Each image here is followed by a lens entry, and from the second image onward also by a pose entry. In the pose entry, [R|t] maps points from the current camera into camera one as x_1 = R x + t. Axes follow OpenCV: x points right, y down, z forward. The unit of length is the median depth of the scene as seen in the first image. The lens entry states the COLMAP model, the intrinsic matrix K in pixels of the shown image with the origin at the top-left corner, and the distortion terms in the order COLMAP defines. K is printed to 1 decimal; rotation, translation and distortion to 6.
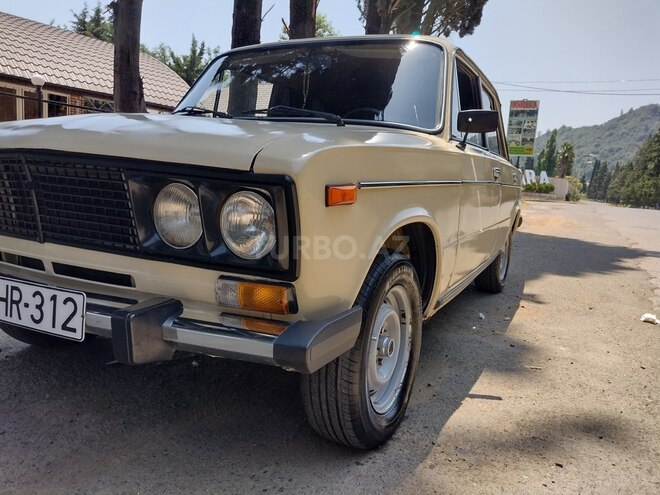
lens RADIAL K [[492.2, 0, 330.2], [0, 492.2, 245.7], [0, 0, 1]] dist [0.038034, -0.048400]
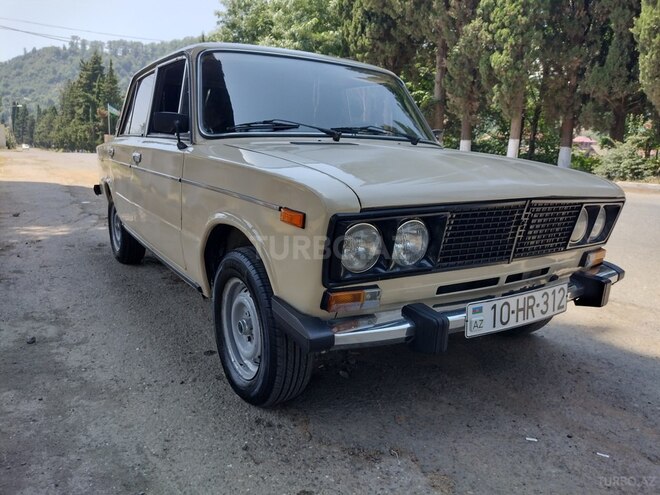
lens RADIAL K [[497.3, 0, 330.0], [0, 497.3, 247.5], [0, 0, 1]] dist [0.000107, -0.002814]
pose [[0.508077, -0.208076, 0.835800, -0.250565], [0.112731, 0.978098, 0.174974, -0.043363], [-0.853903, 0.005320, 0.520405, 0.092632]]
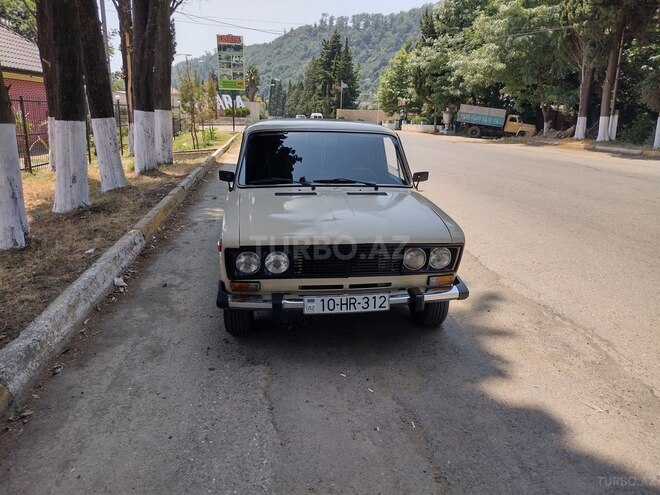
lens RADIAL K [[492.2, 0, 330.2], [0, 492.2, 245.7], [0, 0, 1]] dist [0.038034, -0.048400]
pose [[0.825740, -0.190373, 0.530954, -0.244397], [0.107306, 0.977150, 0.183475, -0.078476], [-0.553750, -0.094528, 0.827300, -0.118693]]
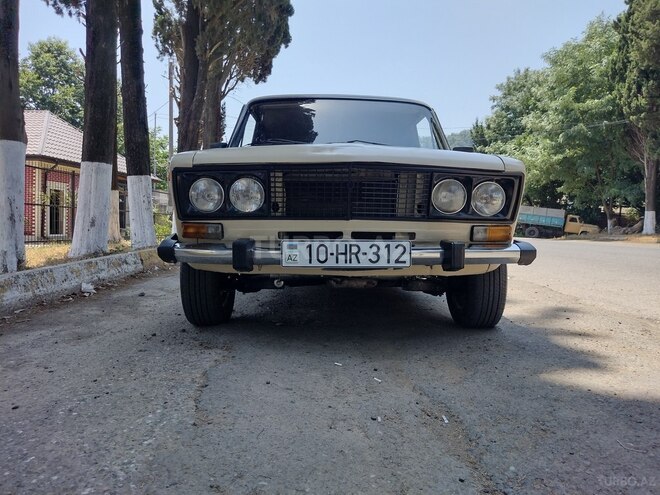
lens RADIAL K [[497.3, 0, 330.0], [0, 497.3, 247.5], [0, 0, 1]] dist [0.000107, -0.002814]
pose [[0.882338, -0.067451, 0.465757, -0.181592], [0.099469, 0.994046, -0.044477, 0.019624], [-0.459984, 0.085572, 0.883794, -0.053346]]
